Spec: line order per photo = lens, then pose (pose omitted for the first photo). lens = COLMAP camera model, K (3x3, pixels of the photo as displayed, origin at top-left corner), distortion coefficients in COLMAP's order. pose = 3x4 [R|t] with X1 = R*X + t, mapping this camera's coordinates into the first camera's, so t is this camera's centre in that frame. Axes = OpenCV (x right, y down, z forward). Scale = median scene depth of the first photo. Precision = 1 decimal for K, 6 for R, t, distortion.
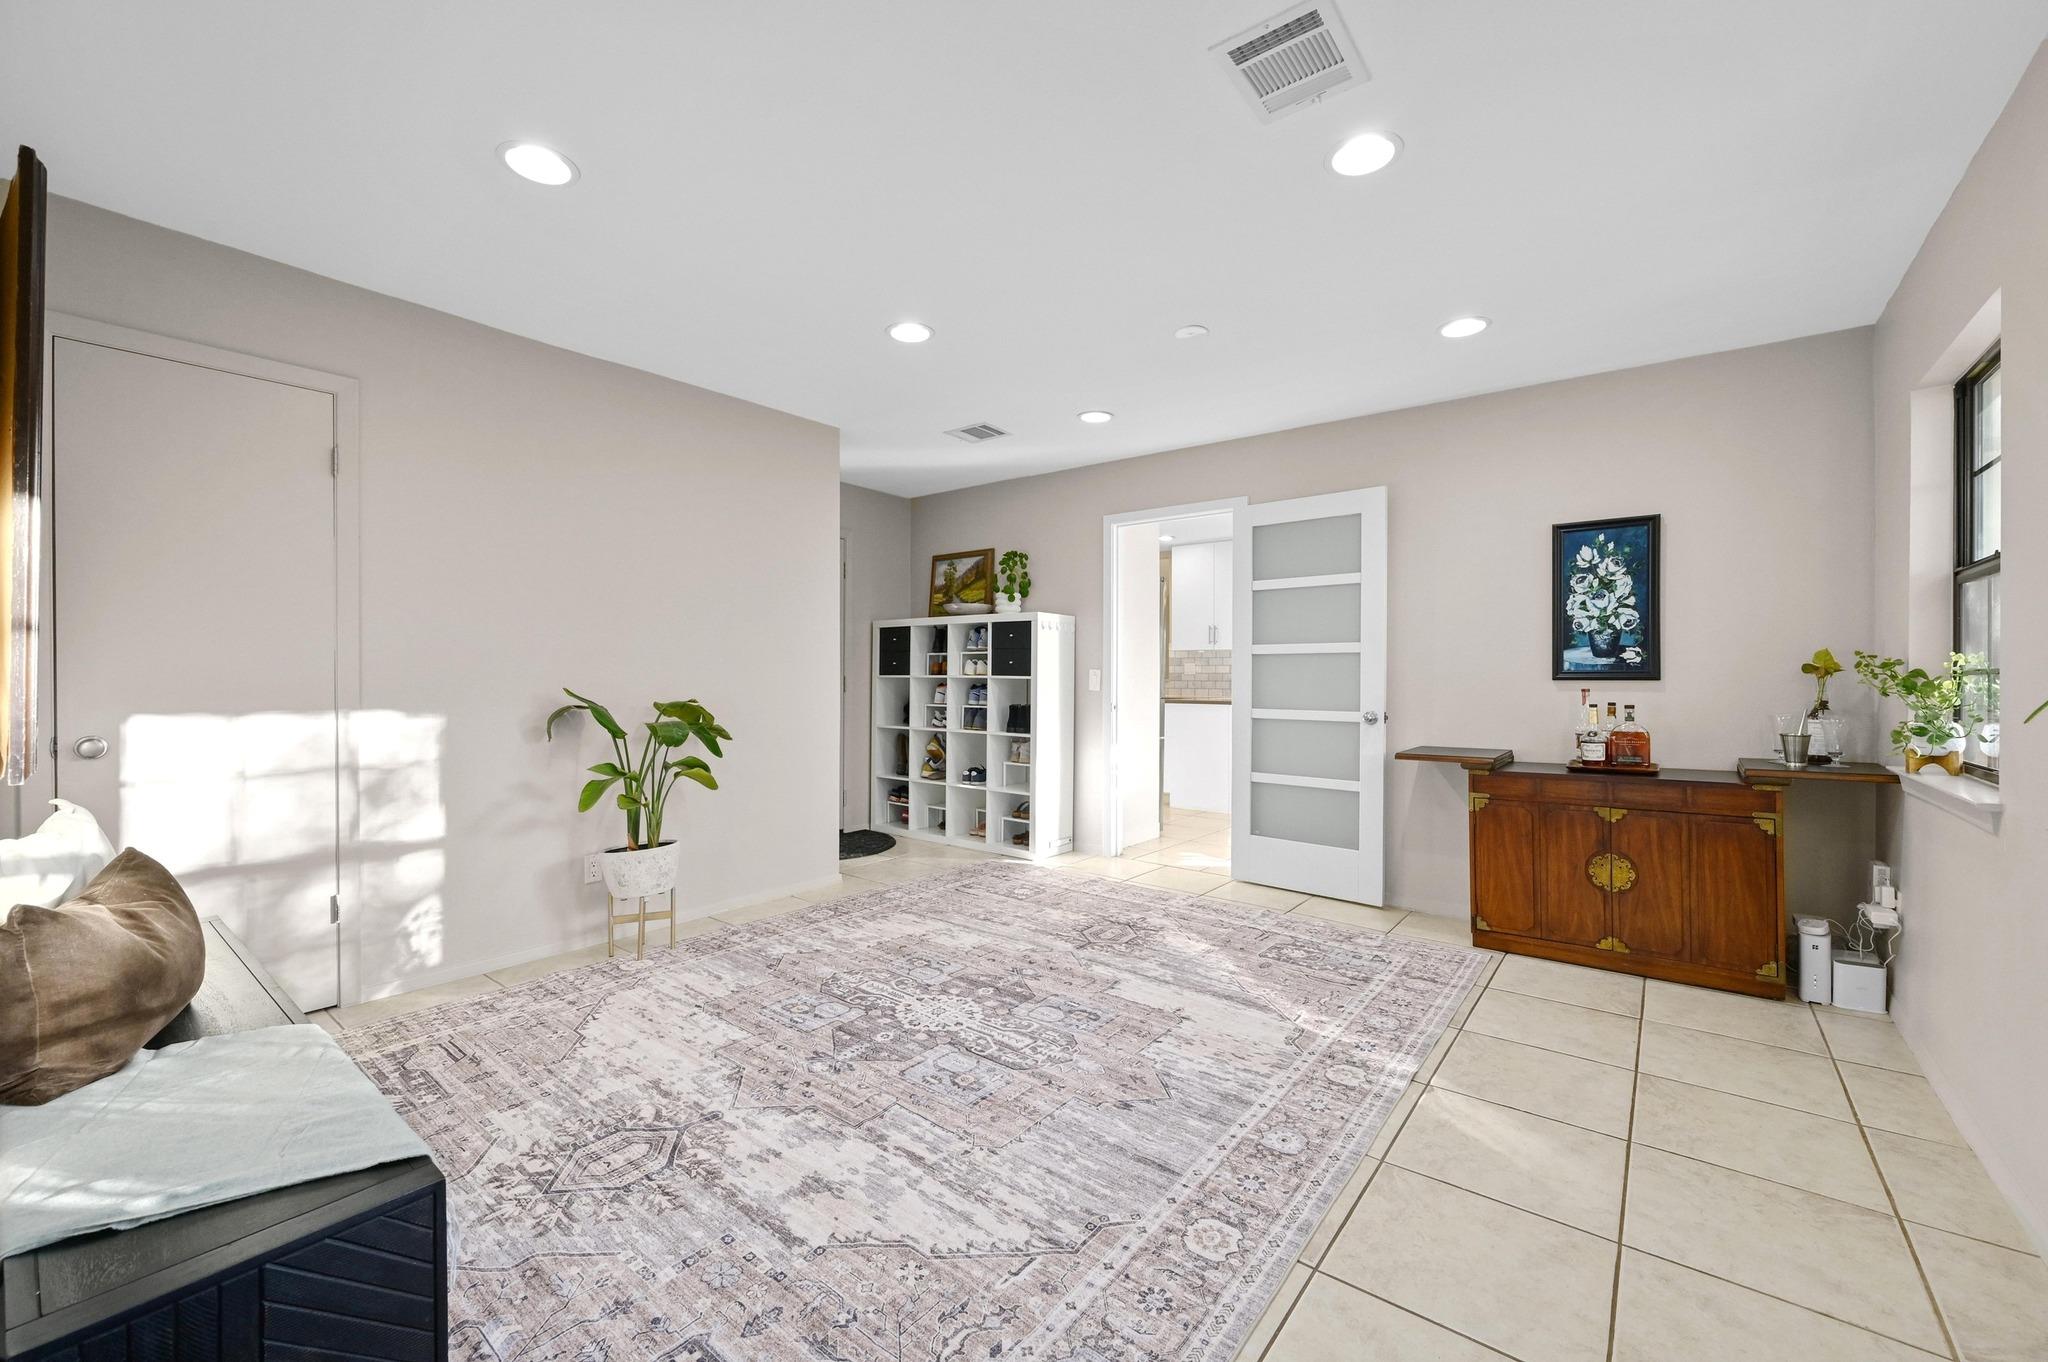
lens RADIAL K [[813.6, 0, 1017.0], [0, 813.6, 676.7], [0, 0, 1]] dist [-0.001475, 0.000404]
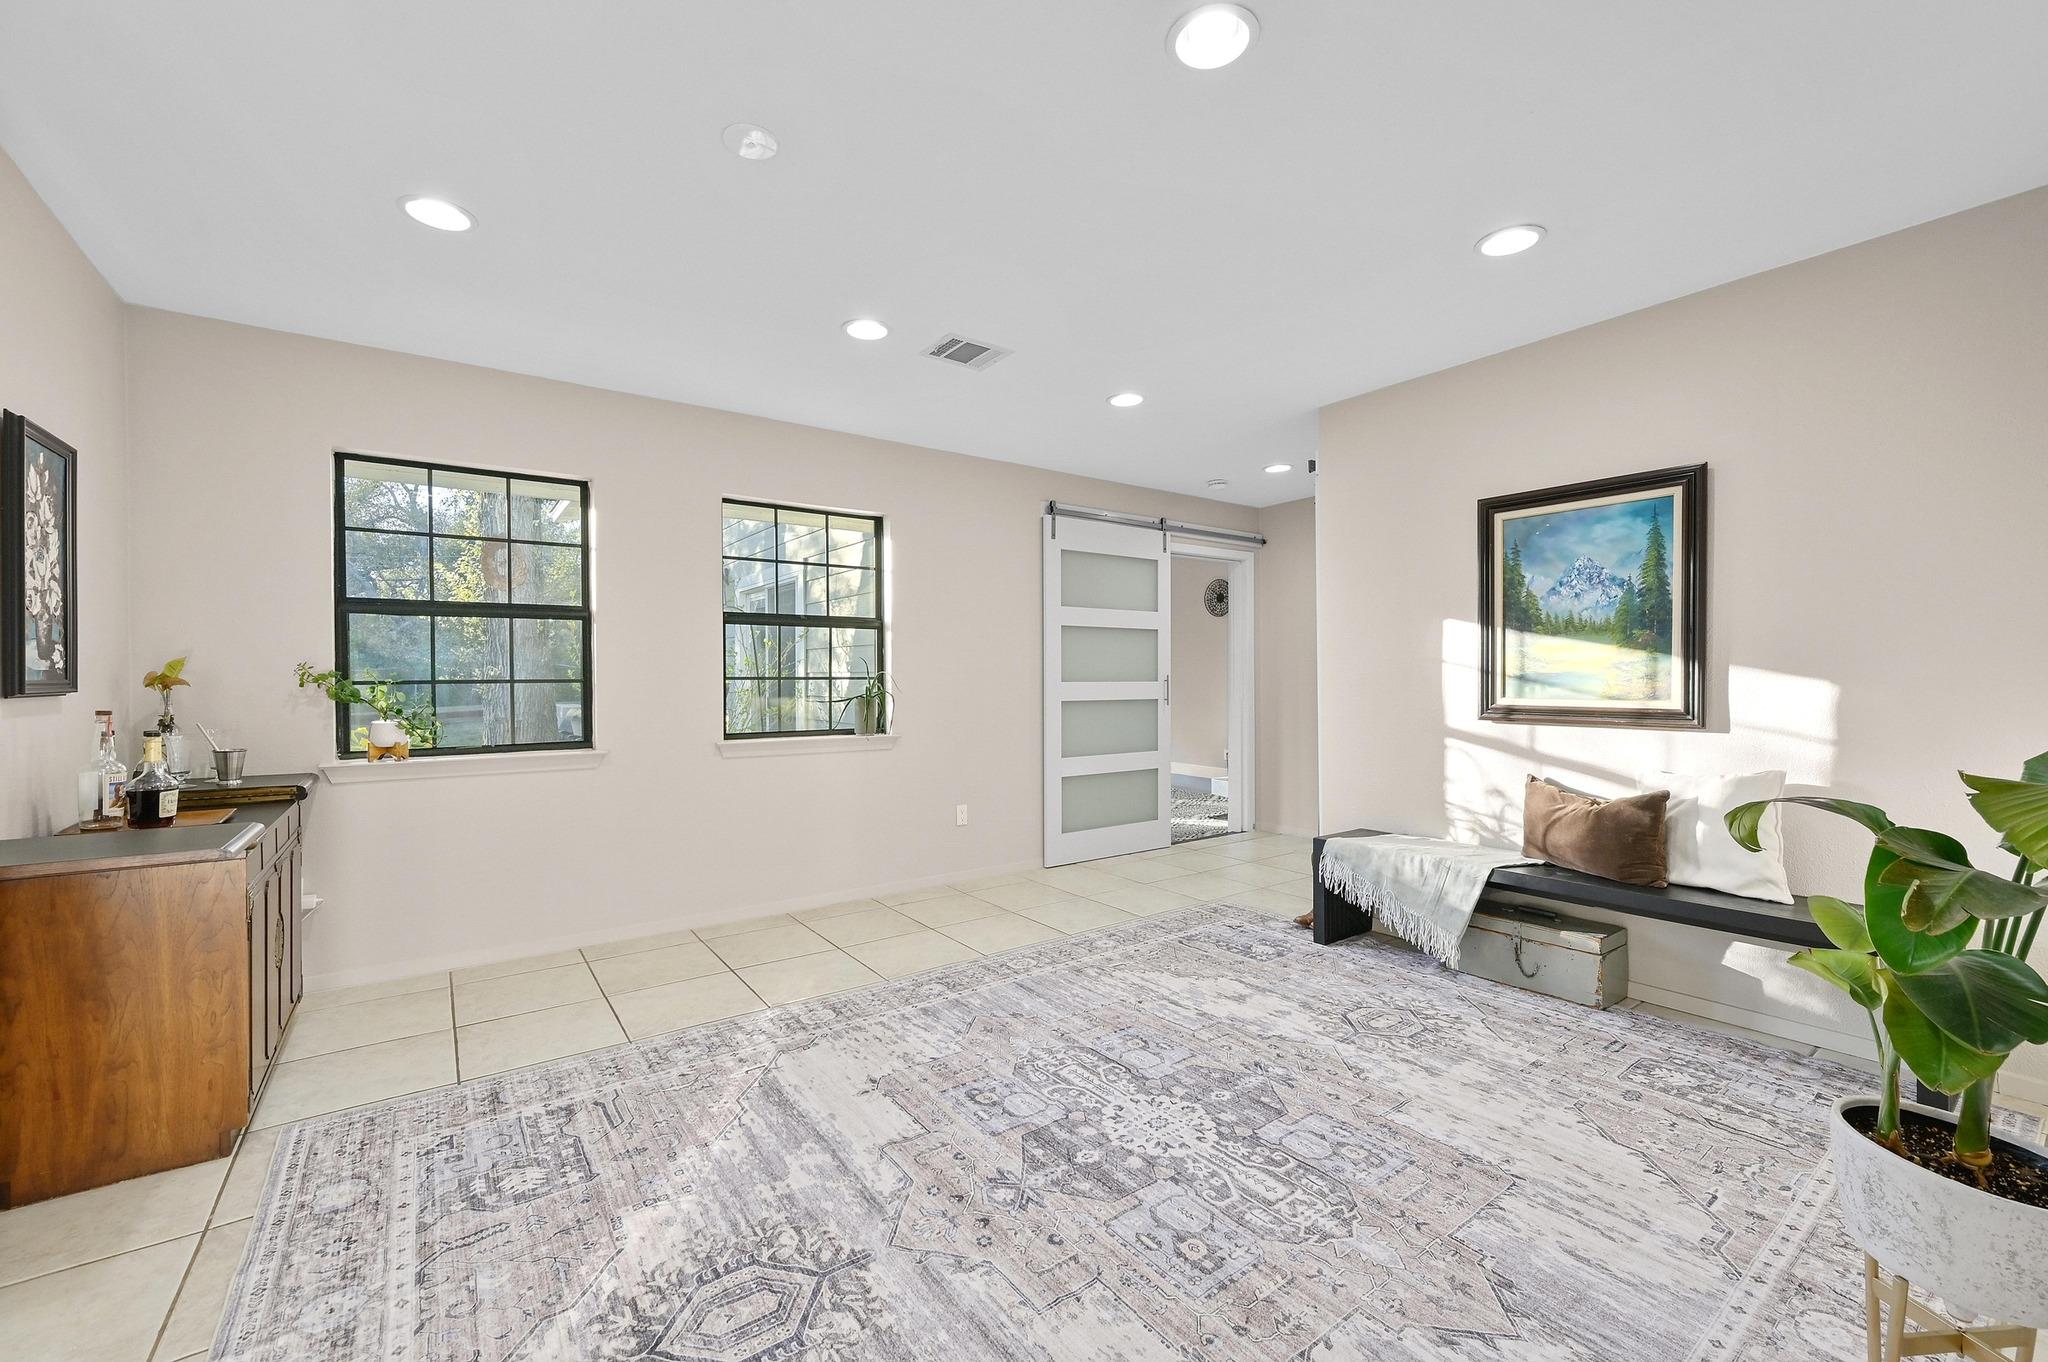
lens RADIAL K [[813.6, 0, 1016.0], [0, 813.6, 679.9], [0, 0, 1]] dist [-0.001475, 0.000404]
pose [[-0.963115, 0.002464, 0.269079, -0.186151], [0.003755, 0.999984, 0.004281, -0.012897], [-0.269064, 0.005133, -0.963109, 1.896166]]
